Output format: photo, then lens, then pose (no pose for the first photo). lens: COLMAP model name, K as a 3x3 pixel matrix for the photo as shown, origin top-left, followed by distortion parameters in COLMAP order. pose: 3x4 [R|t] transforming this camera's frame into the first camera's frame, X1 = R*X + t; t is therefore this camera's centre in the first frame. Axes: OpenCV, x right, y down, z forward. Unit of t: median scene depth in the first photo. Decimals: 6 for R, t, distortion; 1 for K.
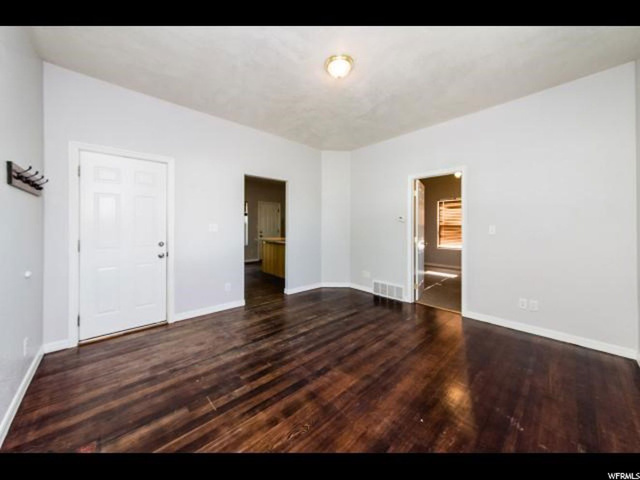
lens RADIAL K [[234.5, 0, 315.1], [0, 234.5, 231.3], [0, 0, 1]] dist [0.001169, 0.000093]
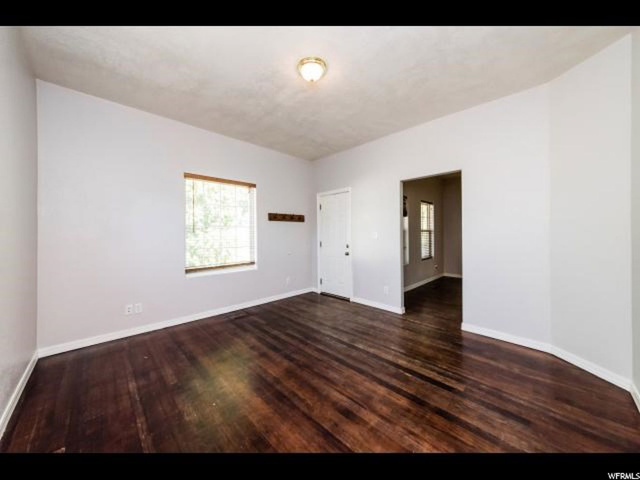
lens RADIAL K [[234.5, 0, 315.1], [0, 234.5, 231.3], [0, 0, 1]] dist [0.001169, 0.000093]
pose [[0.019193, -0.011714, -0.999747, 1.009861], [-0.017152, 0.999780, -0.012044, -0.021538], [0.999669, 0.017379, 0.018988, 0.908061]]
